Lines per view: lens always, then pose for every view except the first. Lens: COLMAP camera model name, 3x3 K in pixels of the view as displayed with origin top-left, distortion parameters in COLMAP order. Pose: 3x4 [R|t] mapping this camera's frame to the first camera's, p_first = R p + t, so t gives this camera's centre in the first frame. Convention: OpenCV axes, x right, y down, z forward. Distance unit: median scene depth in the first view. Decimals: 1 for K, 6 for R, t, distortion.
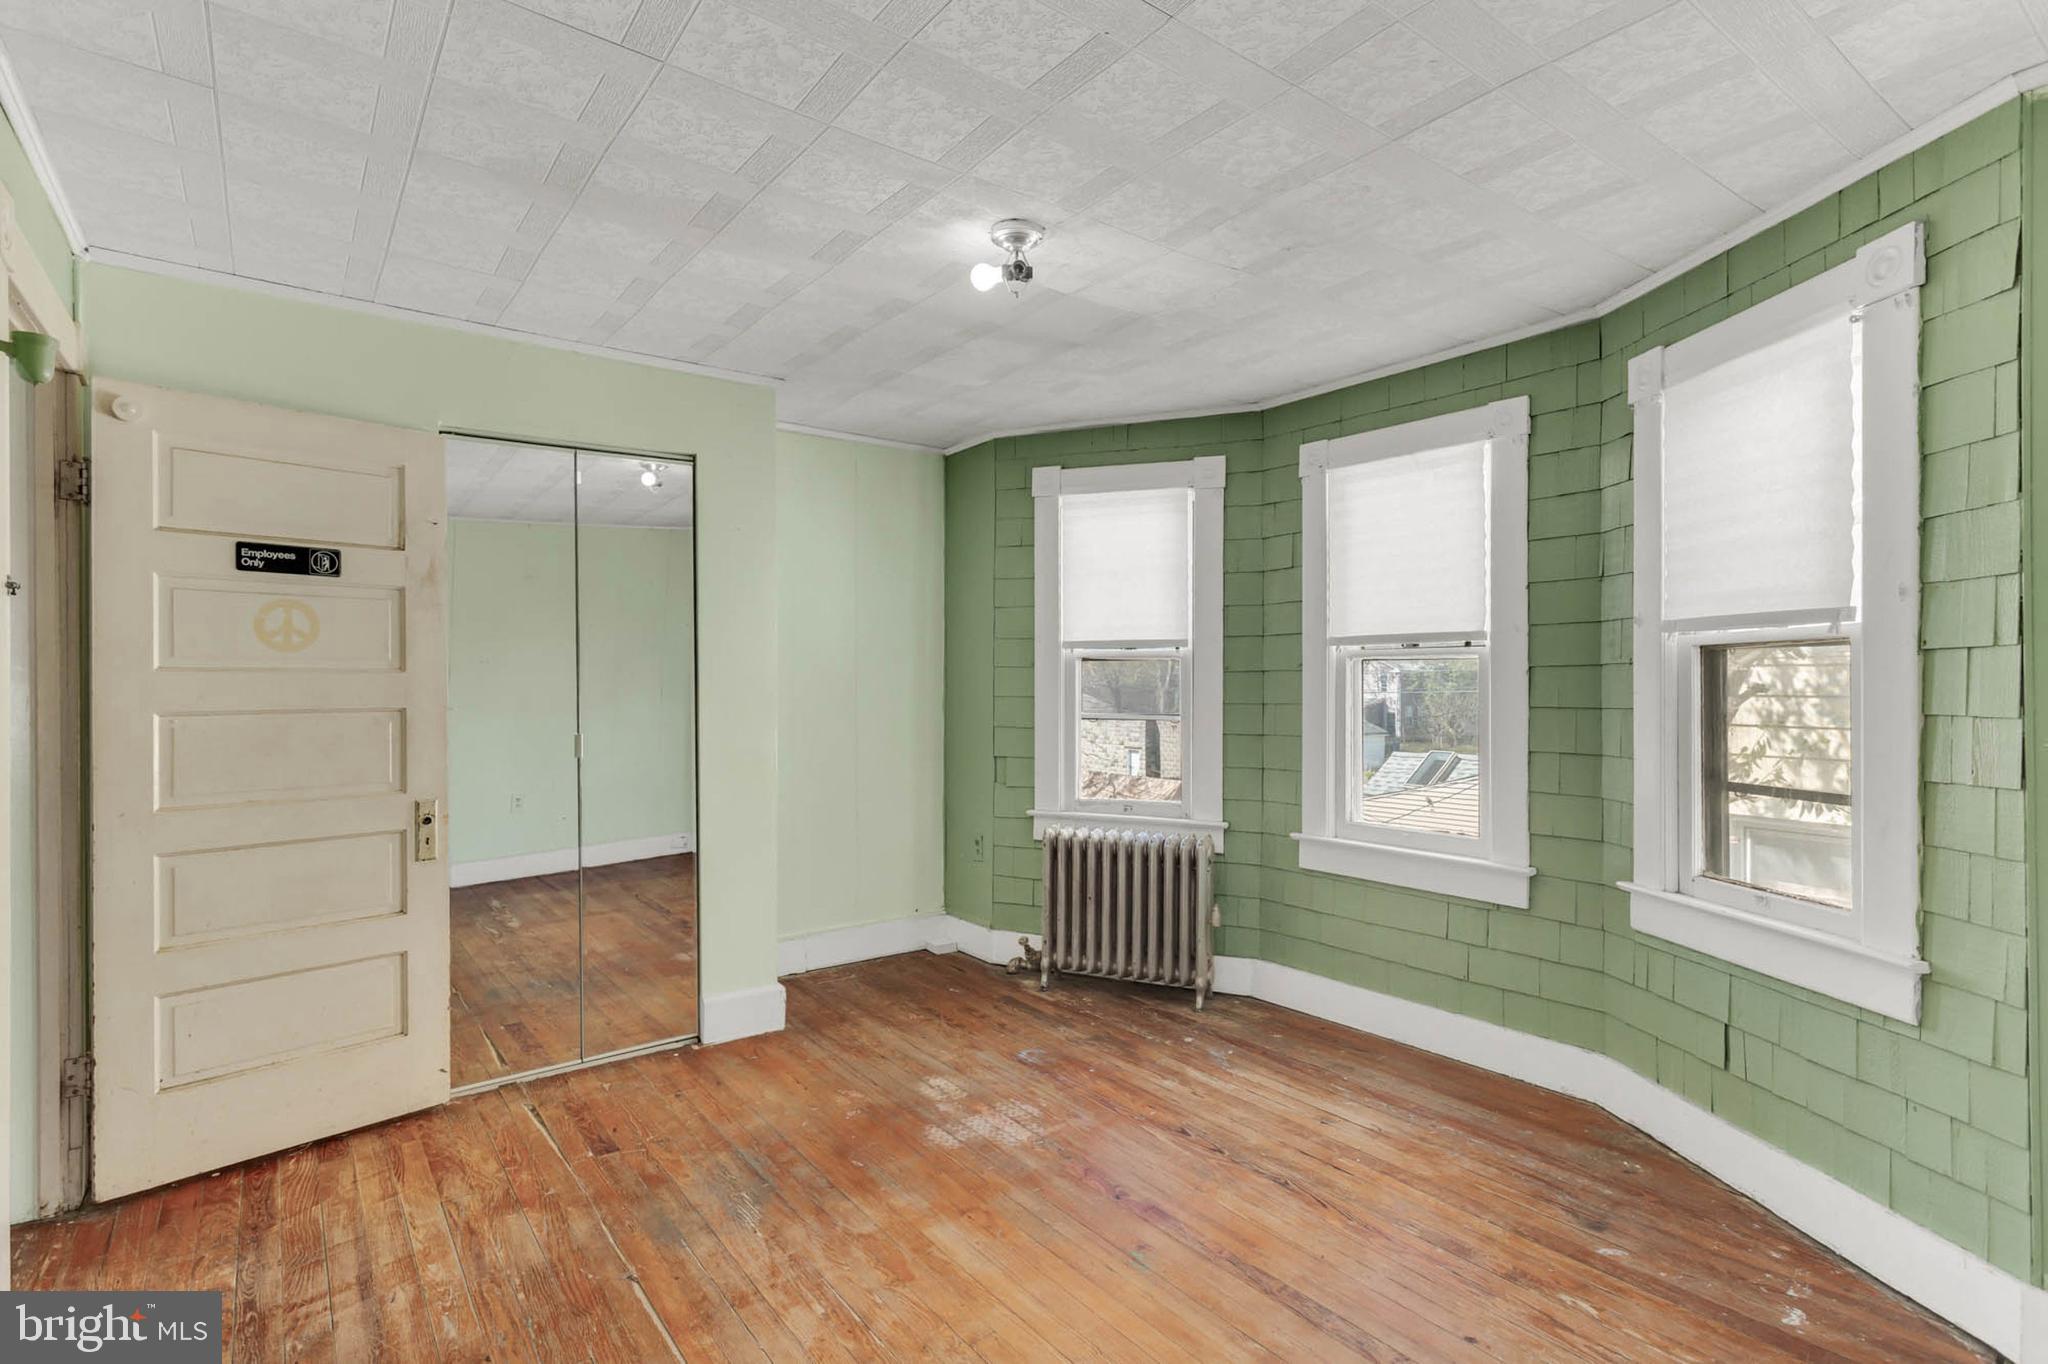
lens RADIAL K [[988.7, 0, 1024.0], [0, 988.7, 682.0], [0, 0, 1]] dist [-0.000184, 0.000794]
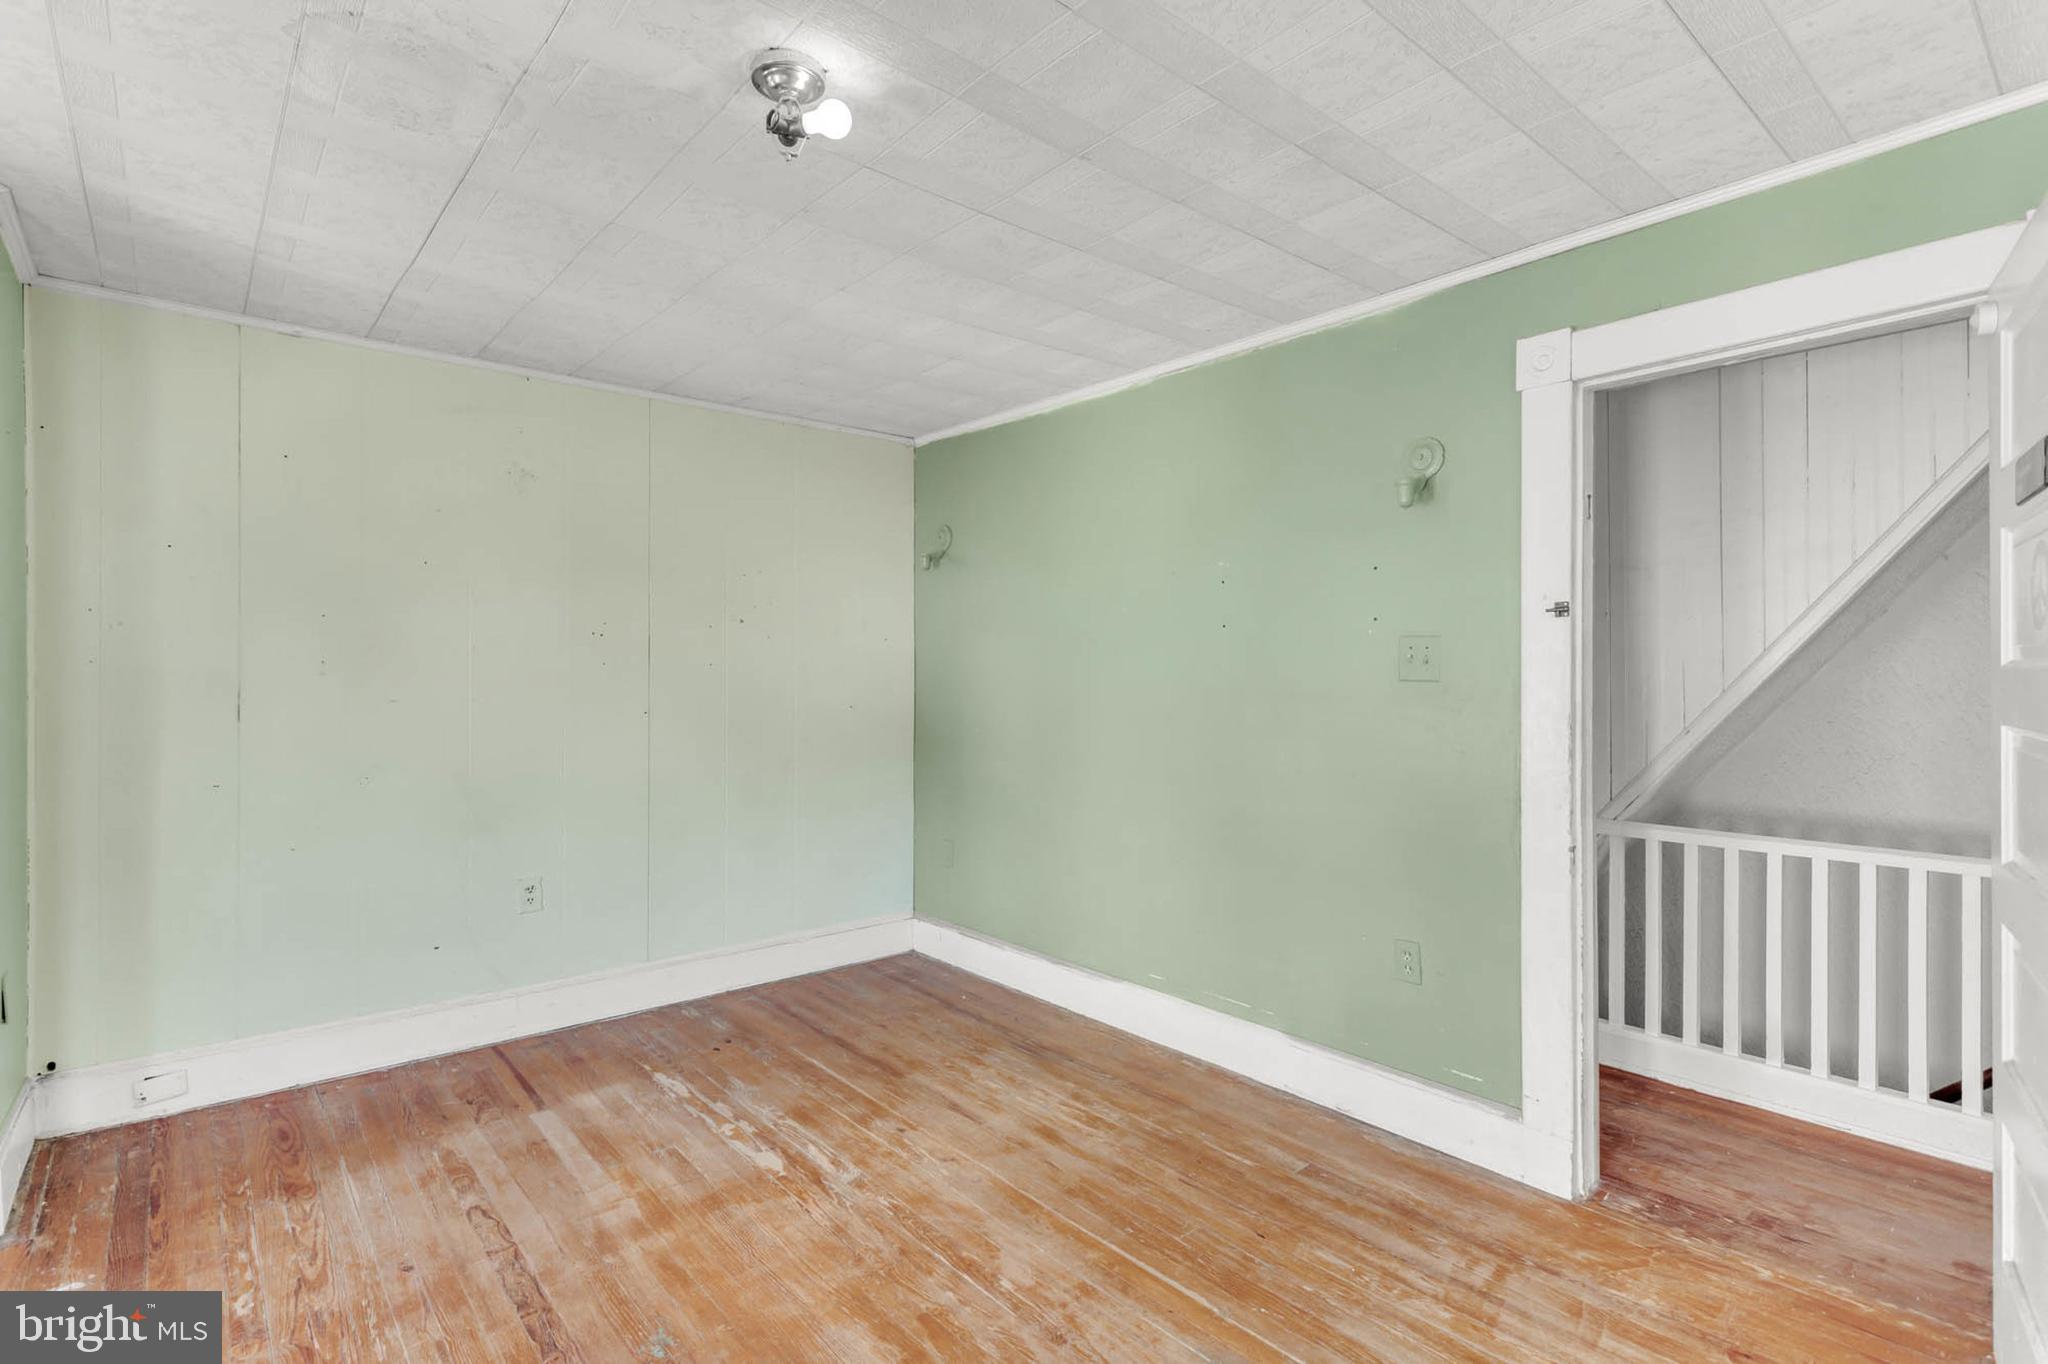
lens RADIAL K [[1004.1, 0, 1021.4], [0, 1004.1, 670.5], [0, 0, 1]] dist [-0.002230, 0.000841]
pose [[-0.996780, 0.000827, -0.080184, -0.090751], [0.001179, 0.999990, -0.004349, -0.003102], [0.080180, -0.004429, -0.996771, 1.335152]]
